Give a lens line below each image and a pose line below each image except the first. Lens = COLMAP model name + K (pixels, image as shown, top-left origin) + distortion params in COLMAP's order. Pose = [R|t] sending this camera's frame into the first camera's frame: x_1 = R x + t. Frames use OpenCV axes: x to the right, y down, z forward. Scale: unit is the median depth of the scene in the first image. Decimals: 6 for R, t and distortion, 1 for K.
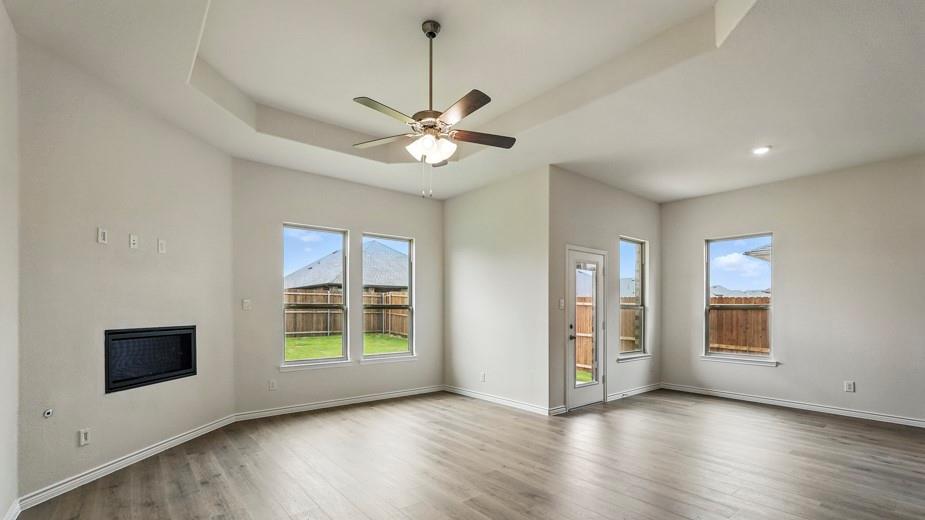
lens RADIAL K [[411.3, 0, 454.9], [0, 411.3, 310.4], [0, 0, 1]] dist [-0.000424, 0.002160]
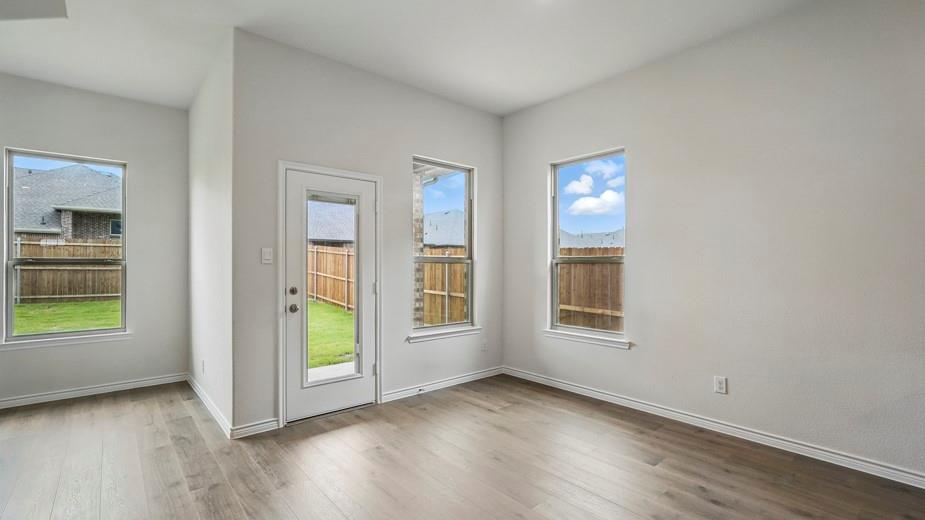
lens RADIAL K [[411.3, 0, 454.3], [0, 411.3, 266.4], [0, 0, 1]] dist [-0.000424, 0.002160]
pose [[0.999770, -0.003510, 0.021173, 0.439238], [0.003493, 0.999994, 0.000818, 0.001470], [-0.021176, -0.000744, 0.999775, 0.310348]]
